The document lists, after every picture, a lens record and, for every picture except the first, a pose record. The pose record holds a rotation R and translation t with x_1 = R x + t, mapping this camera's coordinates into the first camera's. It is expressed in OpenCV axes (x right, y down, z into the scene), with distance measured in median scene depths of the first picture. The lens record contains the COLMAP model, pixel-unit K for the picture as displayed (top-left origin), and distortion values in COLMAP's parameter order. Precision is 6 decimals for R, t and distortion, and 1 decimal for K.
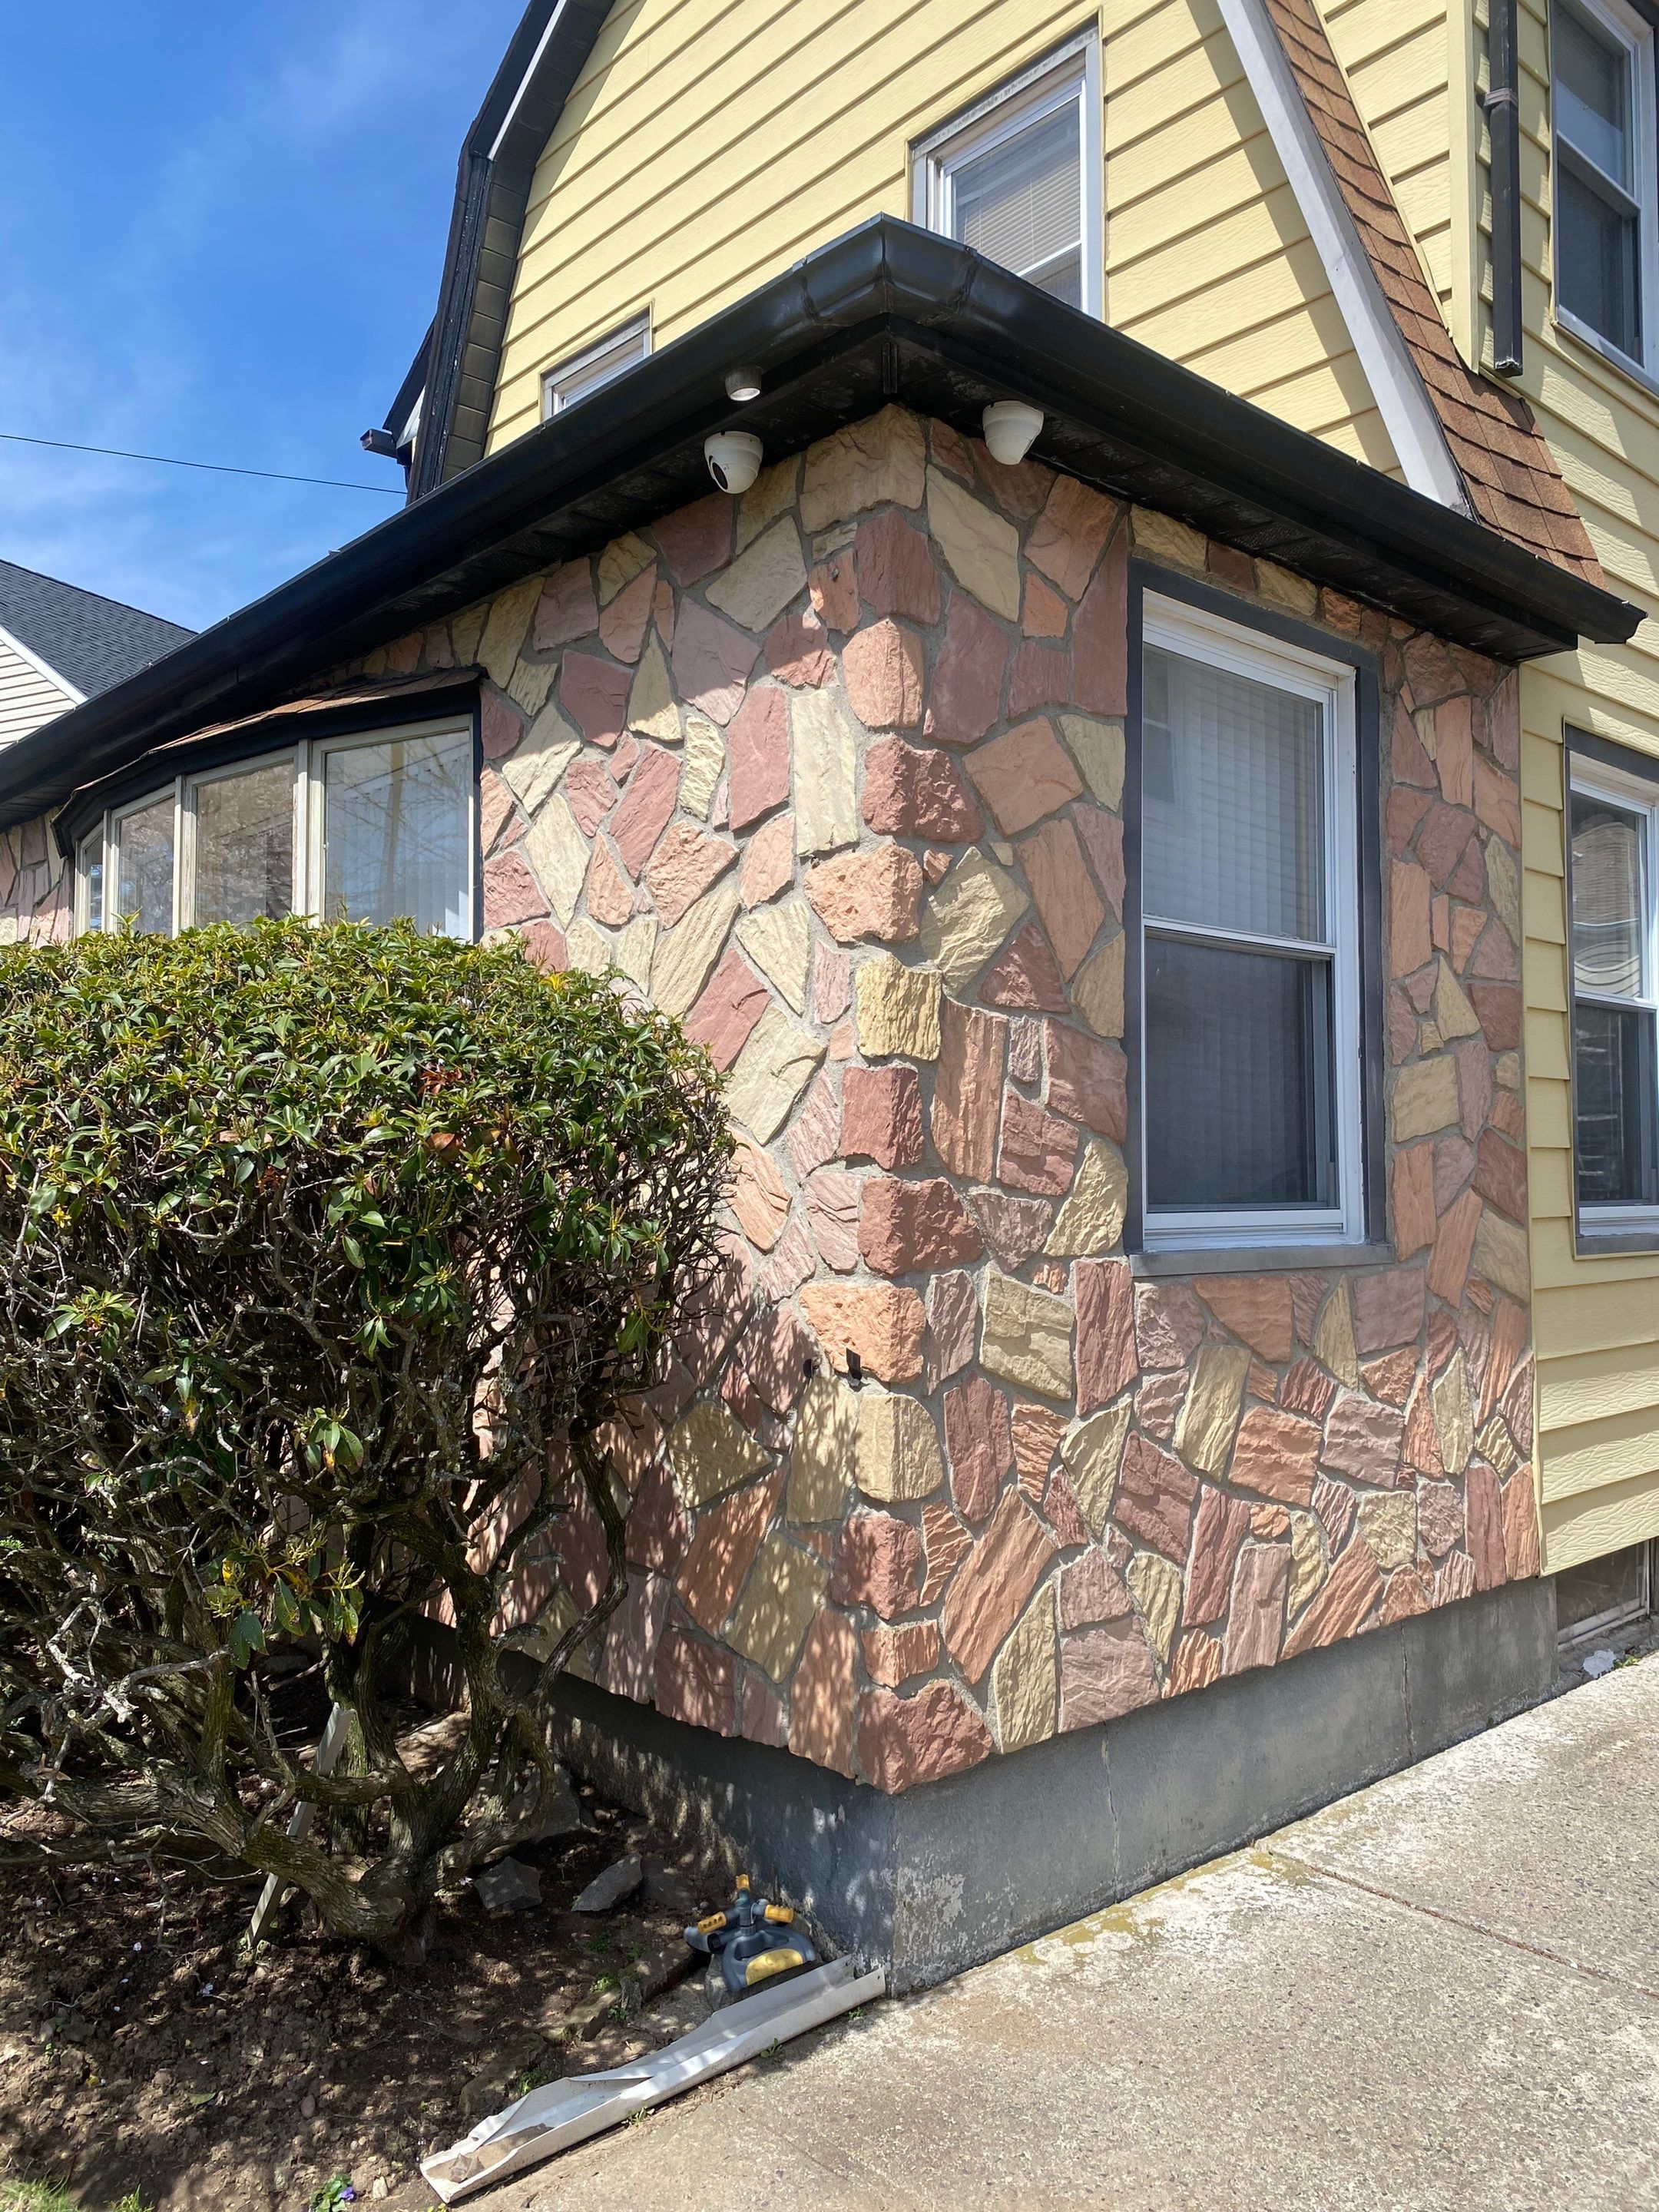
lens RADIAL K [[1653.5, 0, 843.9], [0, 1653.5, 1108.9], [0, 0, 1]] dist [0.047670, -0.067549]
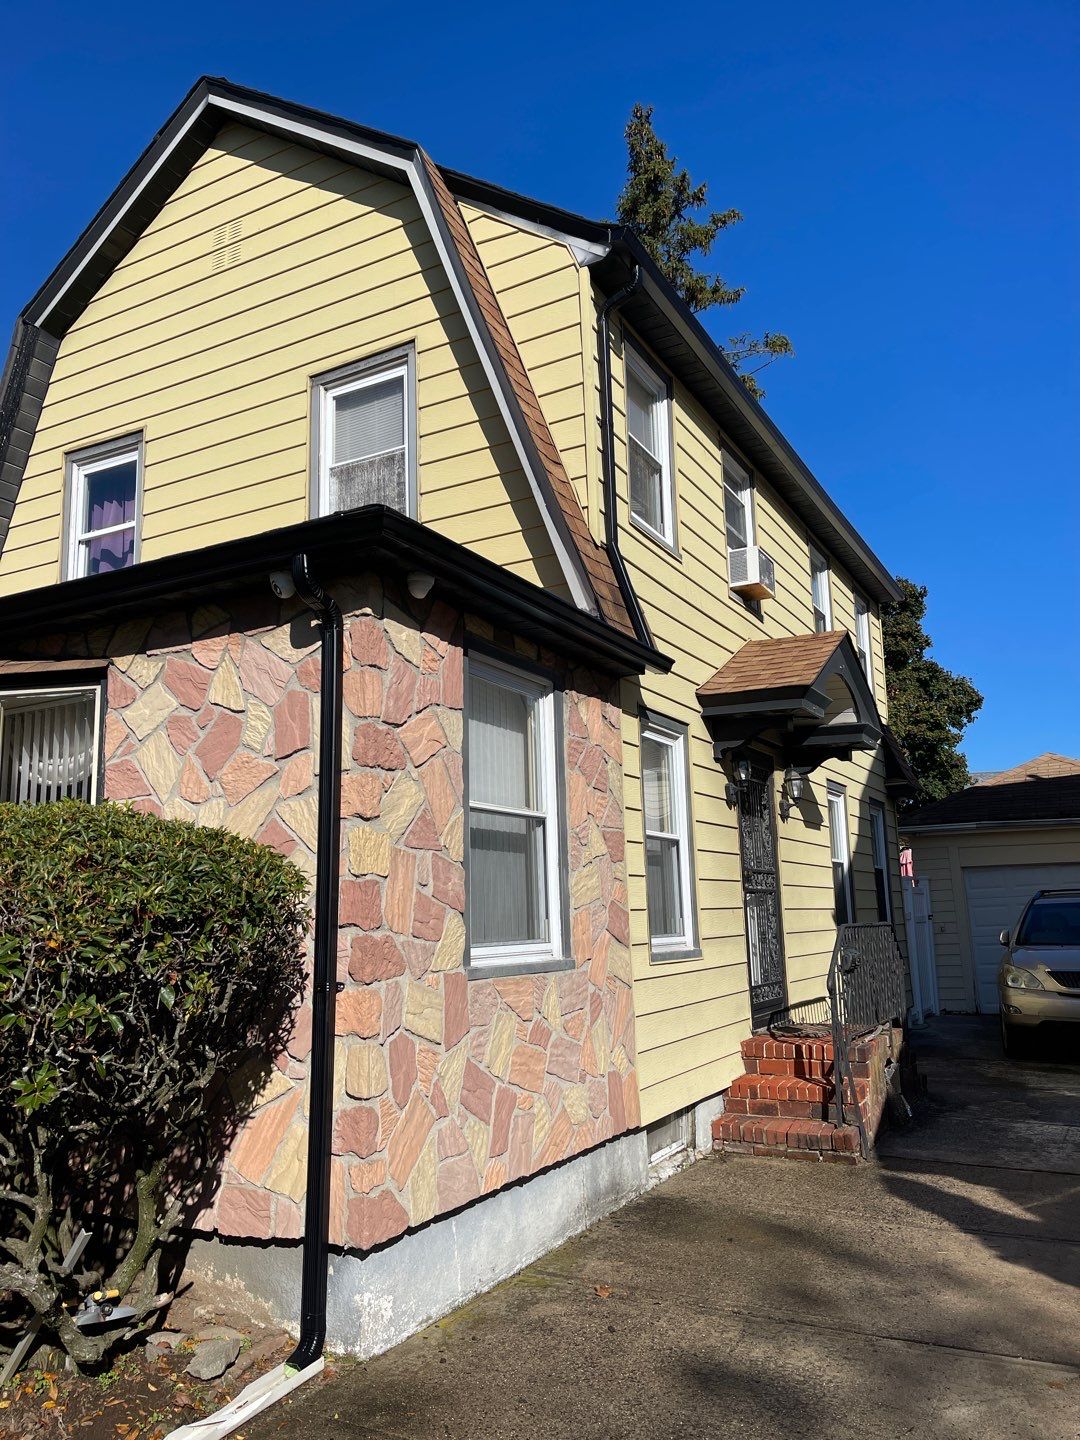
lens RADIAL K [[1056.7, 0, 527.7], [0, 1056.7, 738.1], [0, 0, 1]] dist [0.103082, -0.135293]
pose [[0.944718, 0.032346, 0.326284, -0.195117], [0.011270, 0.991331, -0.130906, -0.021307], [-0.327689, 0.127347, 0.936164, -0.295349]]
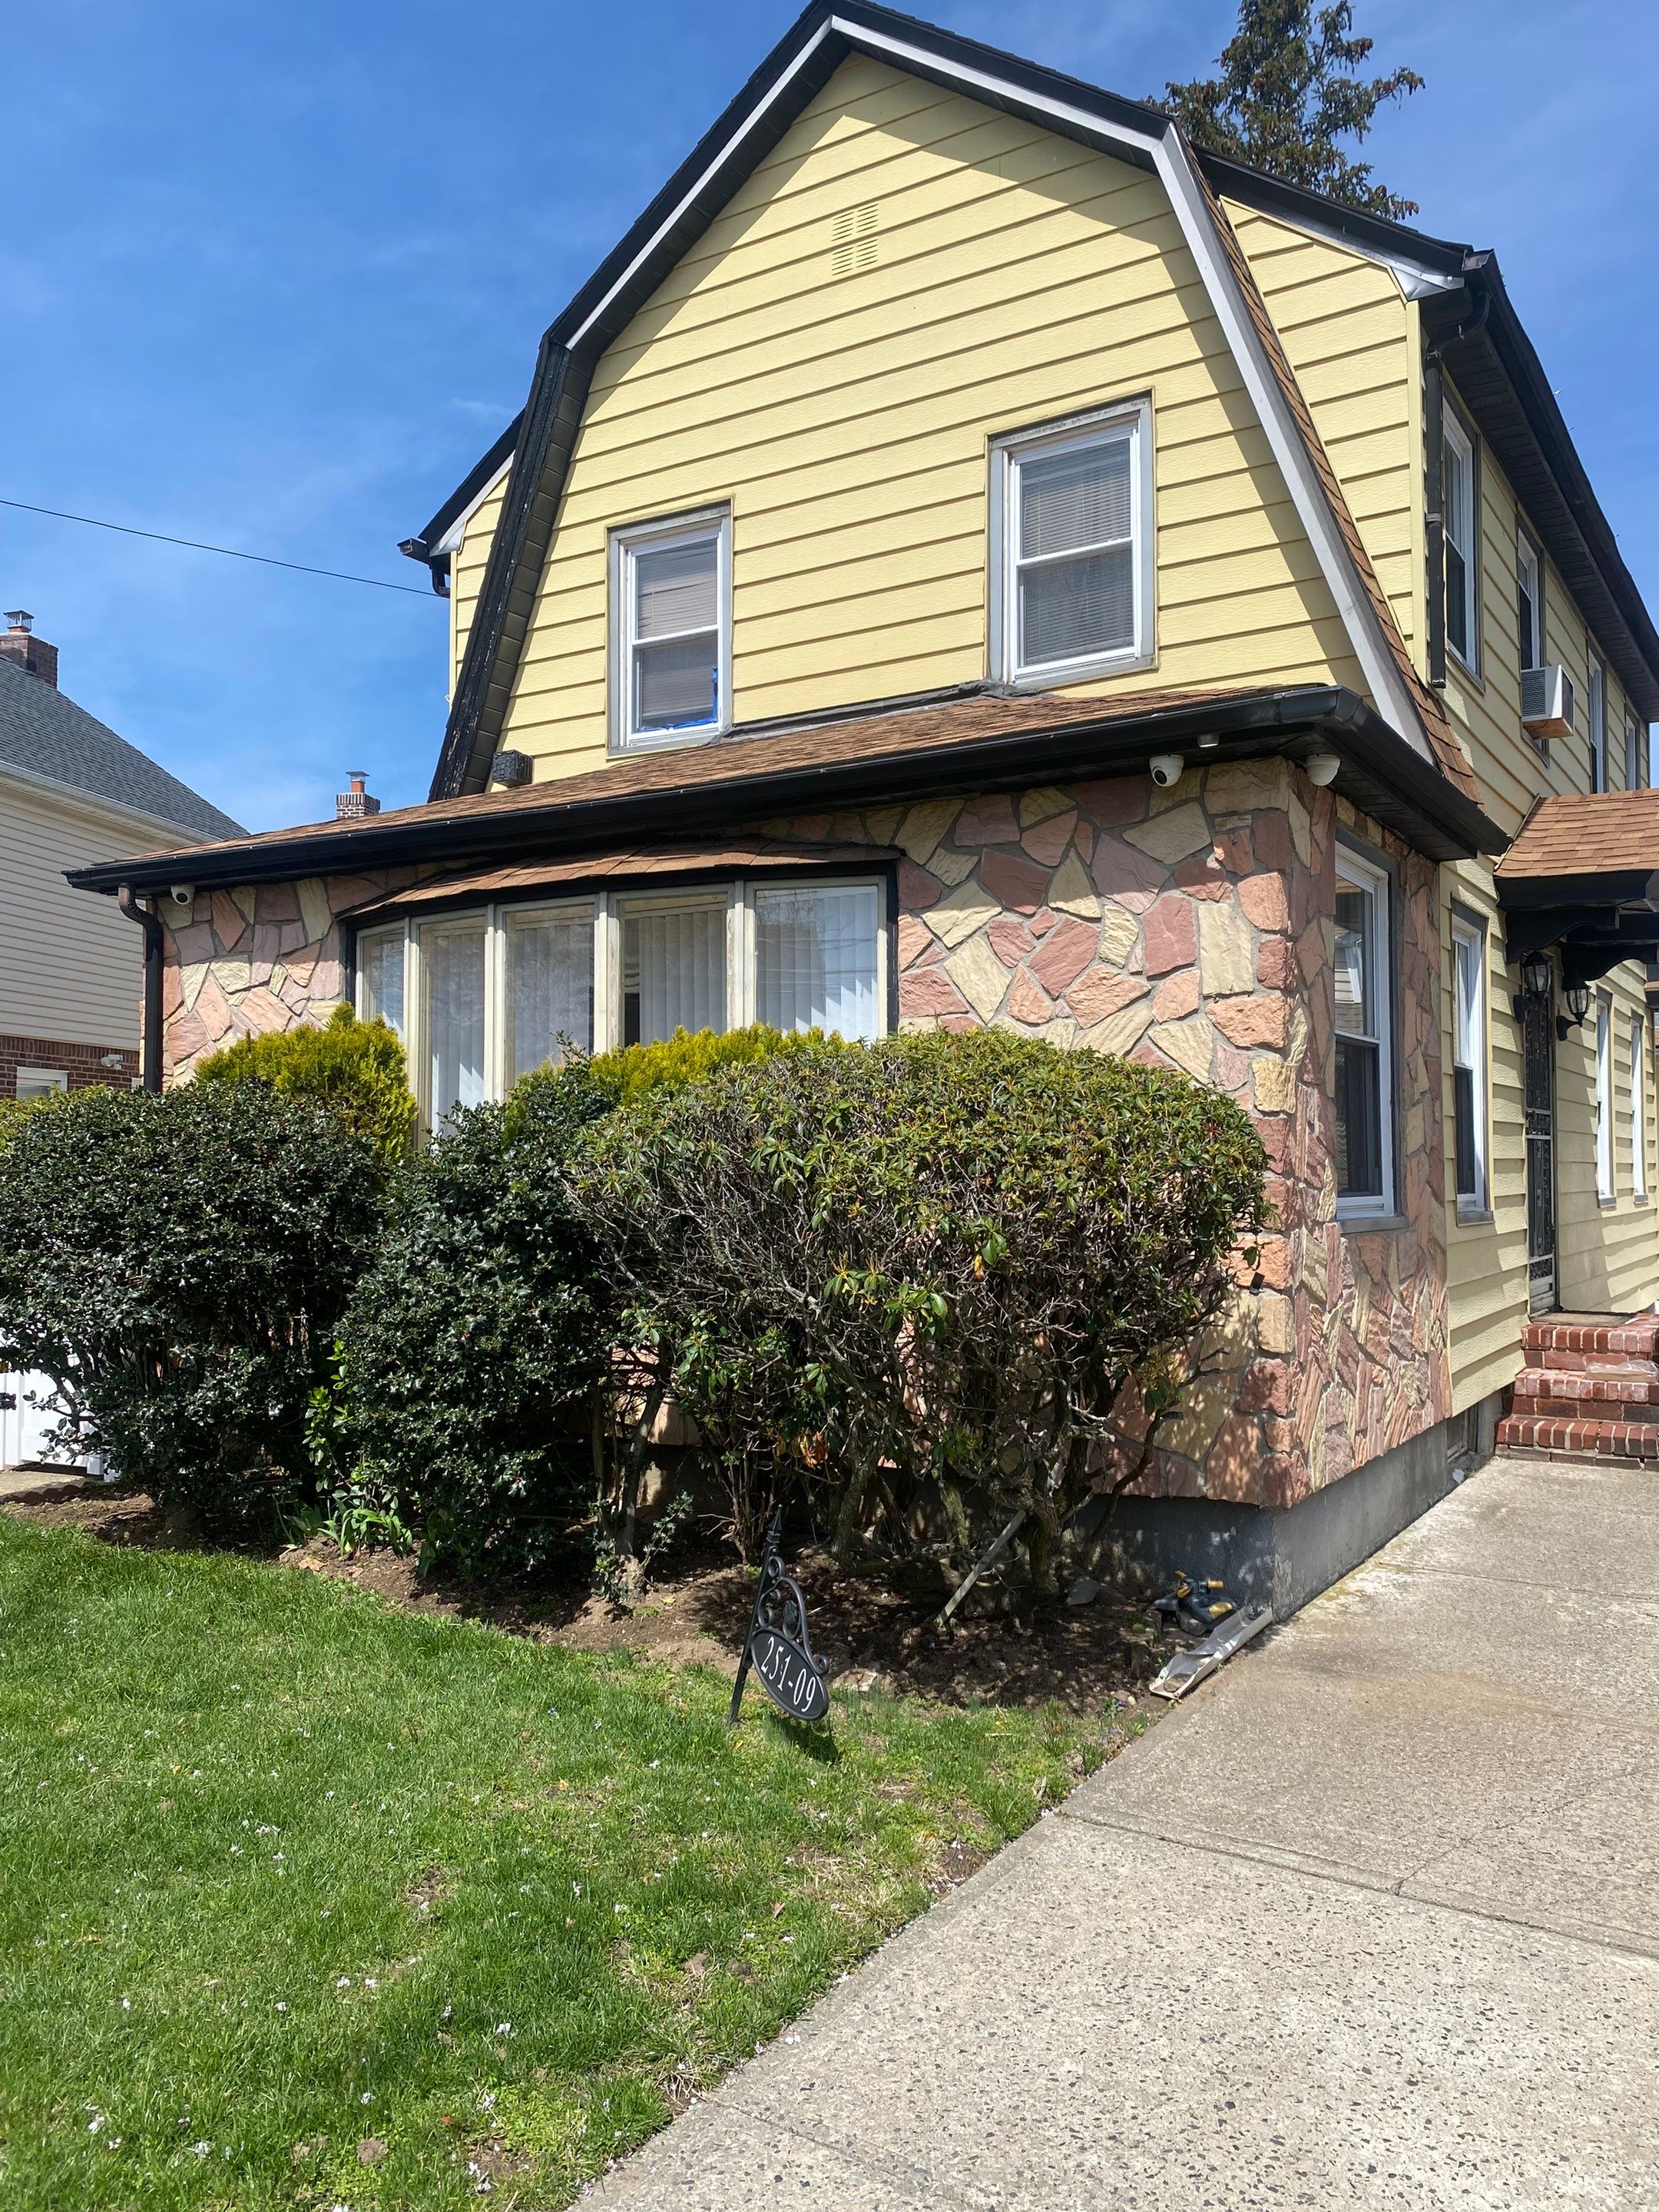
lens RADIAL K [[1653.5, 0, 843.9], [0, 1653.5, 1108.9], [0, 0, 1]] dist [0.047670, -0.067549]
pose [[0.958539, 0.008586, 0.284832, -0.840187], [-0.009189, 0.999957, 0.000780, -0.028011], [-0.284813, -0.003365, 0.958577, -0.547905]]
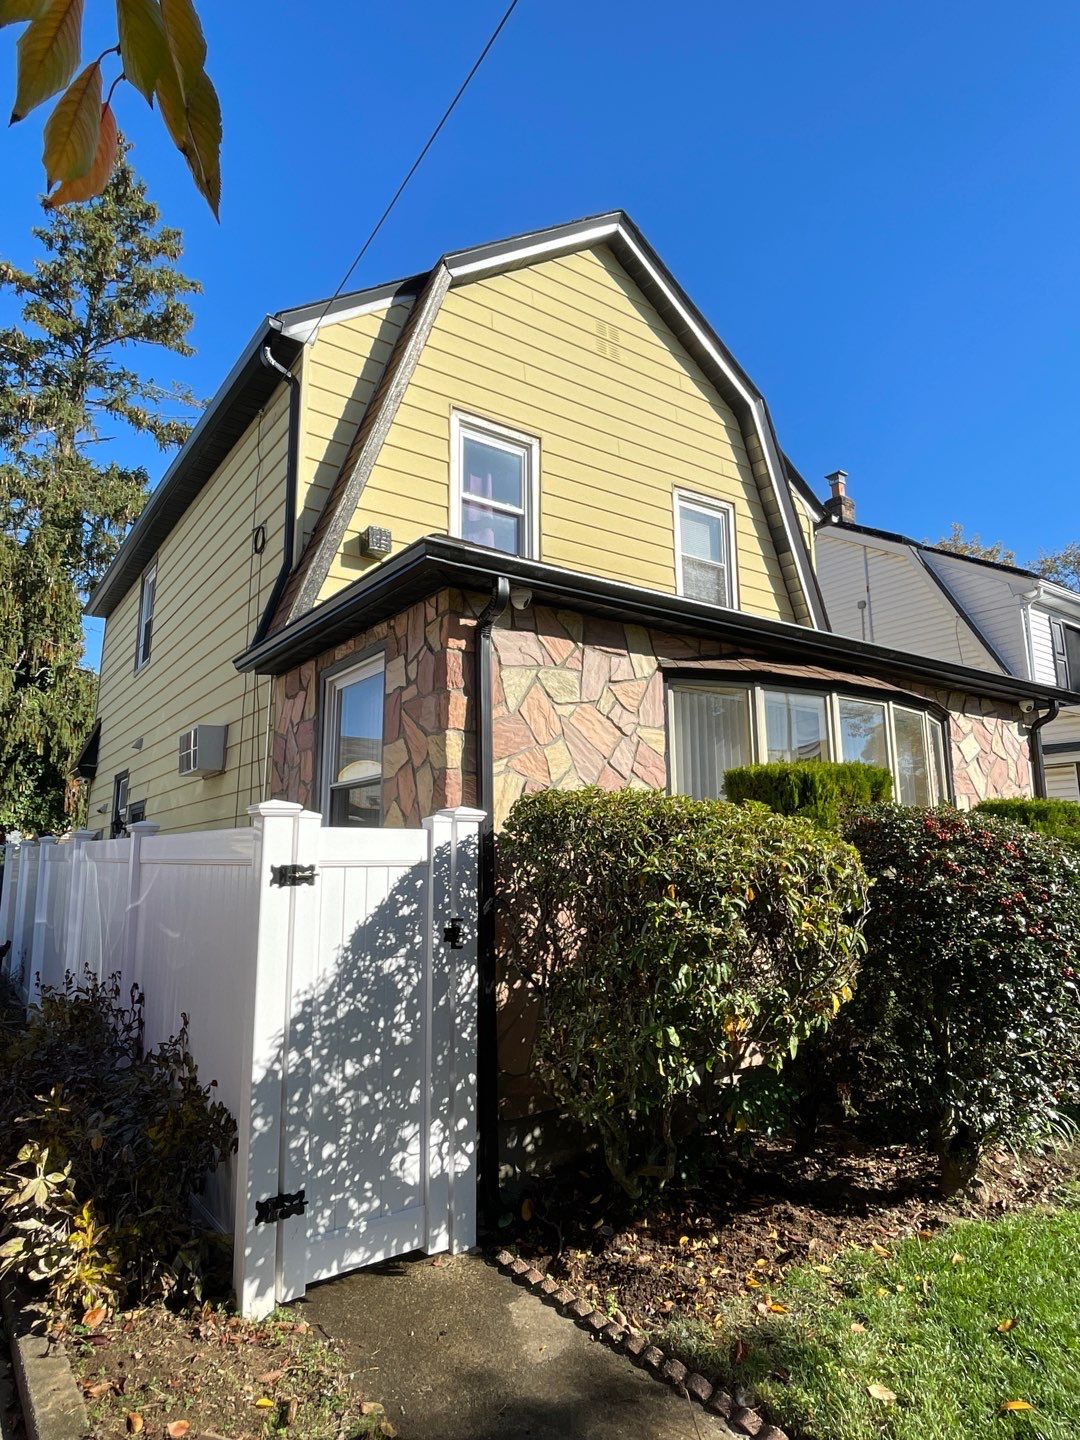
lens RADIAL K [[865.4, 0, 540.0], [0, 865.4, 720.0], [0, 0, 1]] dist [-0.001776, -0.000330]
pose [[0.113480, 0.185174, 0.976132, -2.220489], [-0.008108, 0.982618, -0.185462, 0.059336], [-0.993507, 0.013132, 0.113008, 1.908418]]
